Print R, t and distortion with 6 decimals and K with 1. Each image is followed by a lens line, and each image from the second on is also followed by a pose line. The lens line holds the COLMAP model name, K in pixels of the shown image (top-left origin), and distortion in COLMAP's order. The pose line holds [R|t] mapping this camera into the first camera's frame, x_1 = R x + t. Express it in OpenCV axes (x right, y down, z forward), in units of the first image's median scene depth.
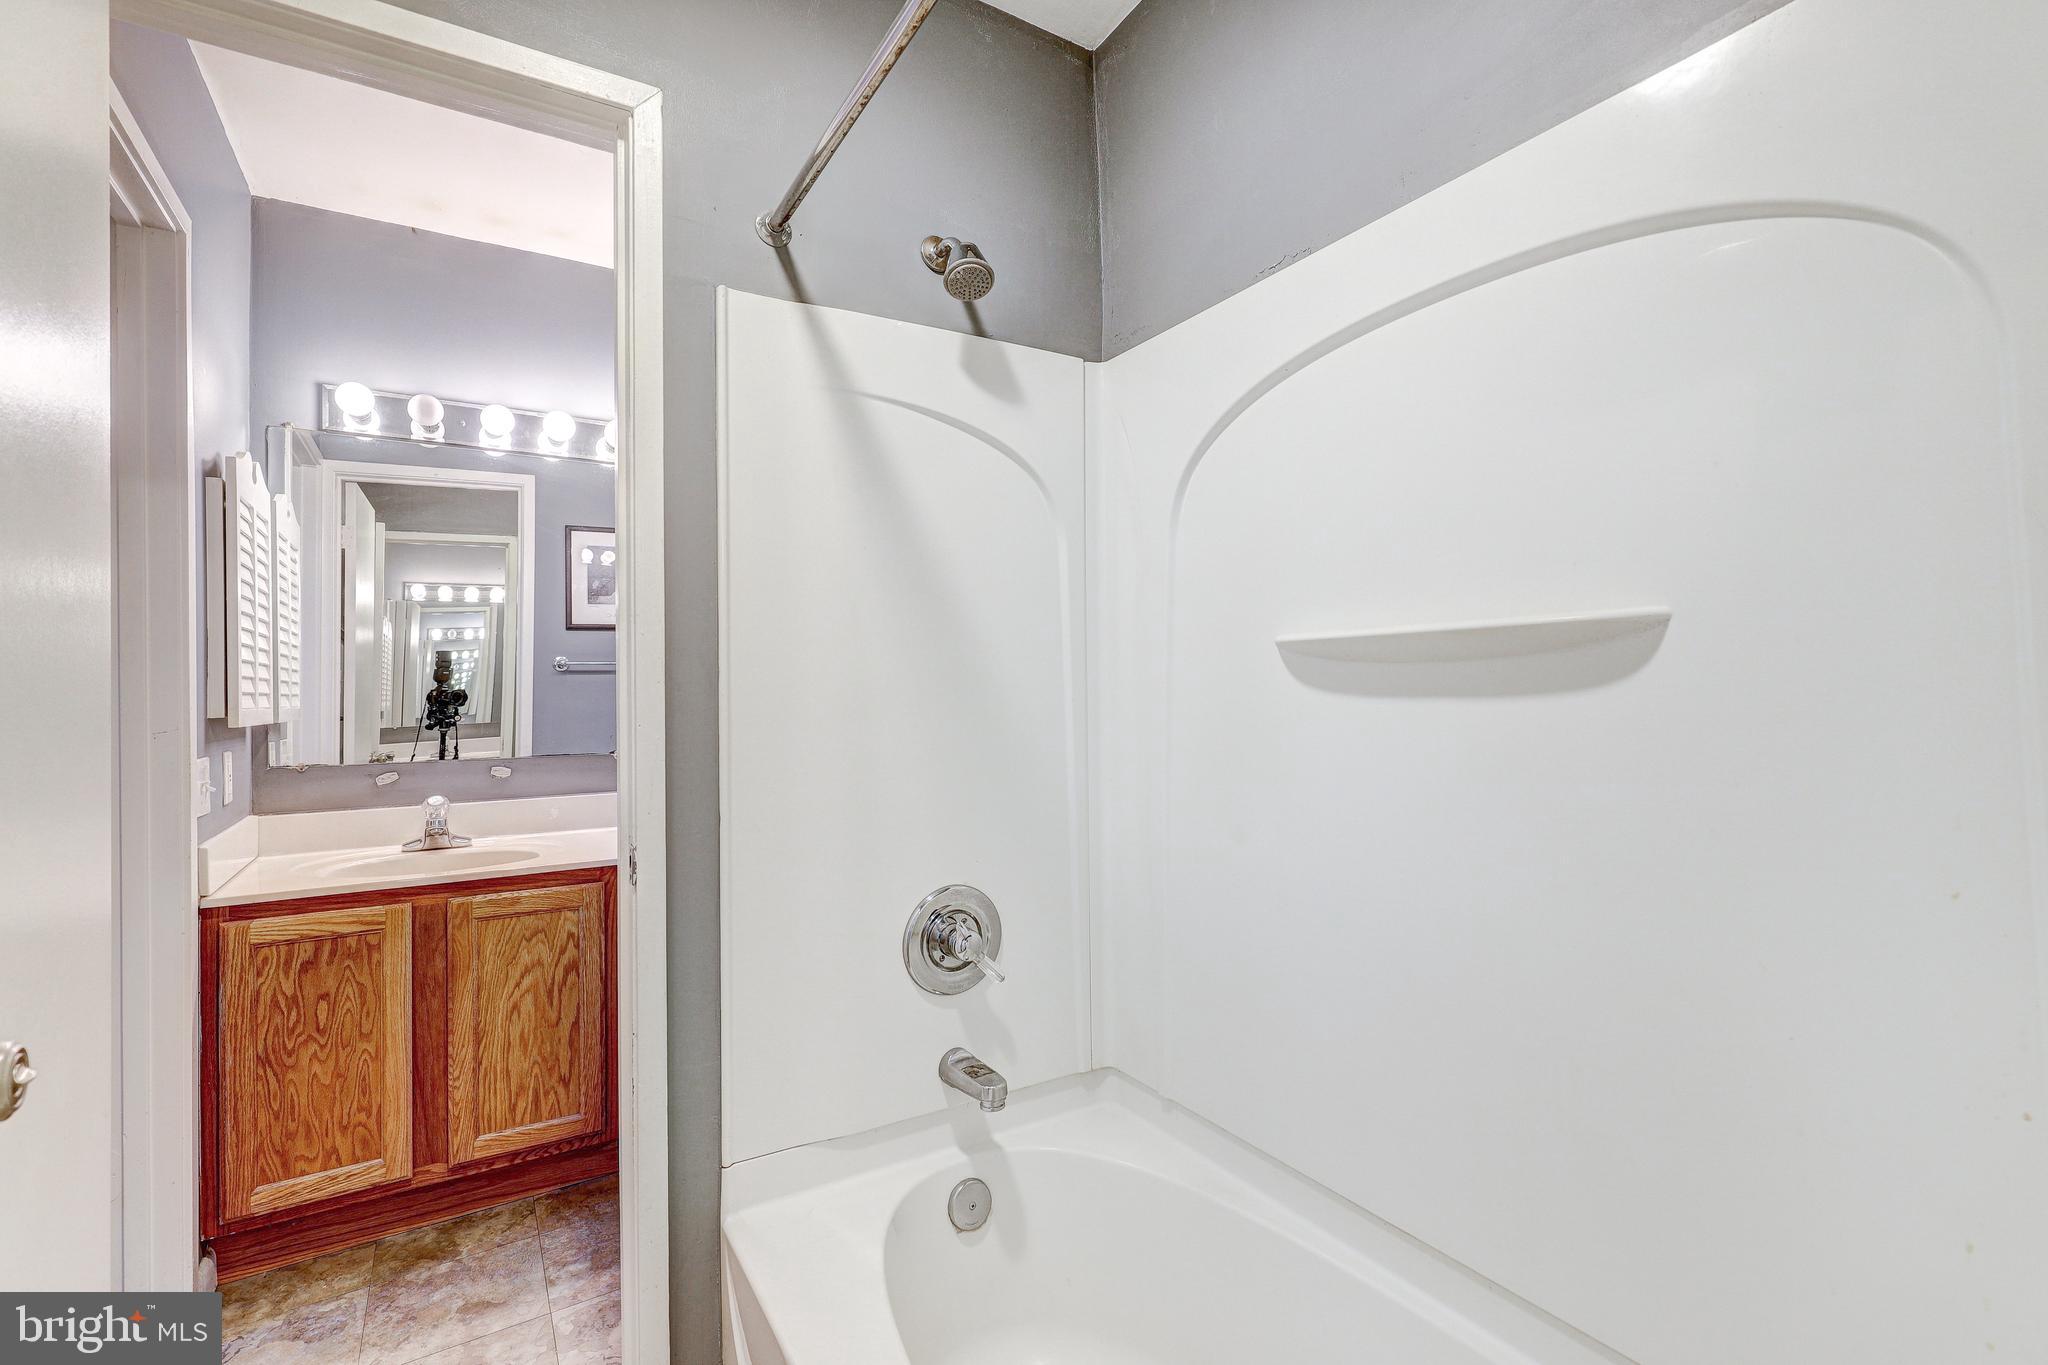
lens RADIAL K [[921.1, 0, 1031.2], [0, 921.1, 680.5], [0, 0, 1]] dist [0.000236, 0.000298]
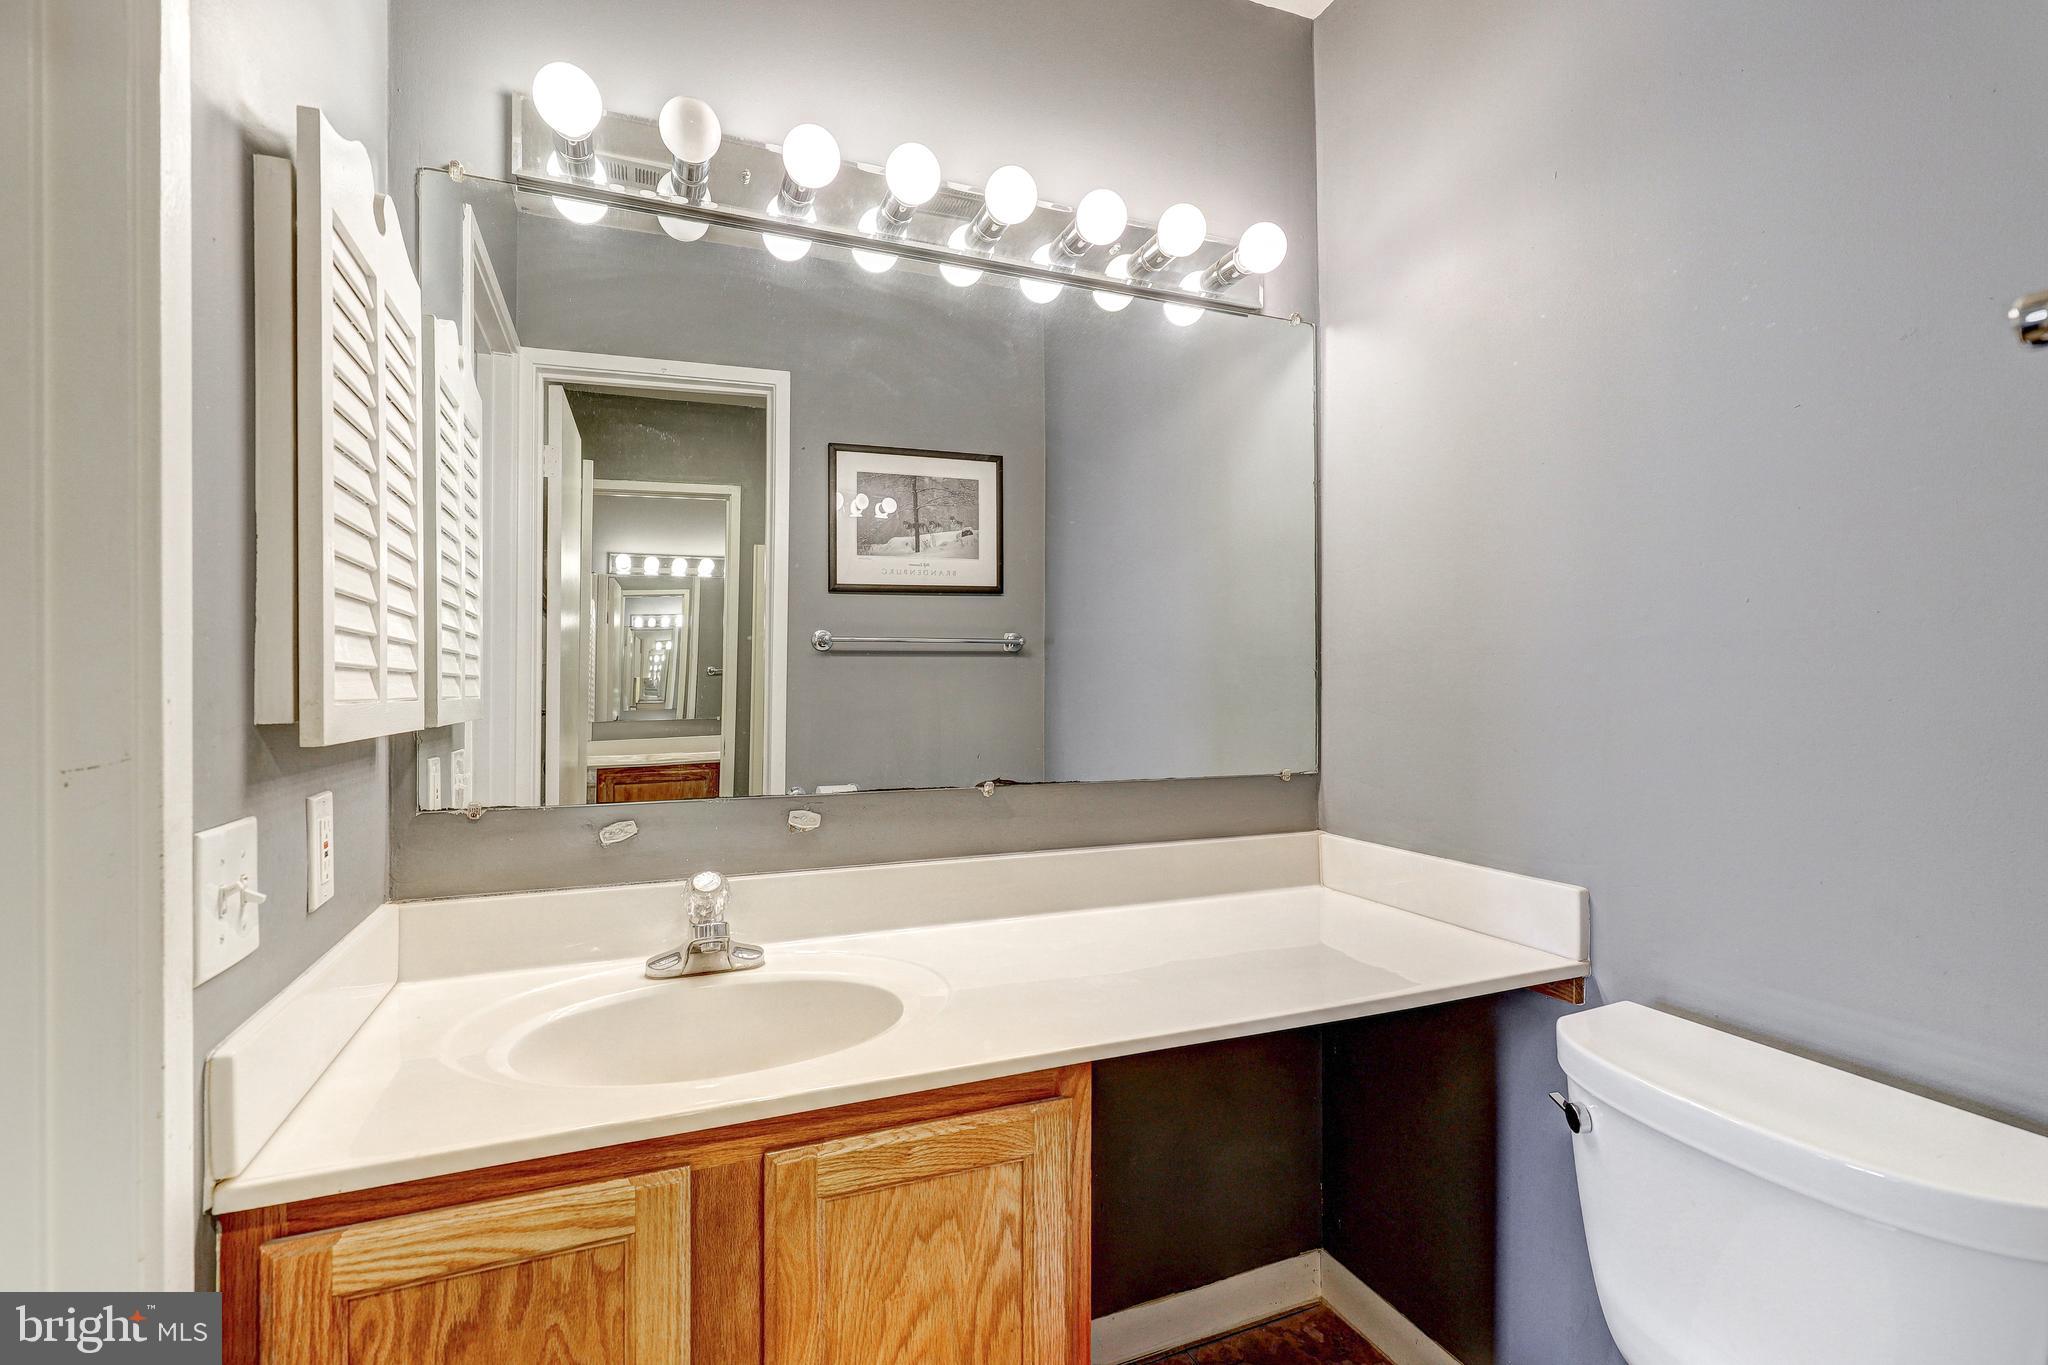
lens RADIAL K [[1021.3, 0, 1064.3], [0, 1021.3, 680.3], [0, 0, 1]] dist [0.000297, 0.000701]
pose [[0.985496, 0.006732, -0.169563, -0.400994], [-0.005901, 0.999968, 0.005410, 0.015191], [0.169594, -0.004331, 0.985505, 0.535892]]
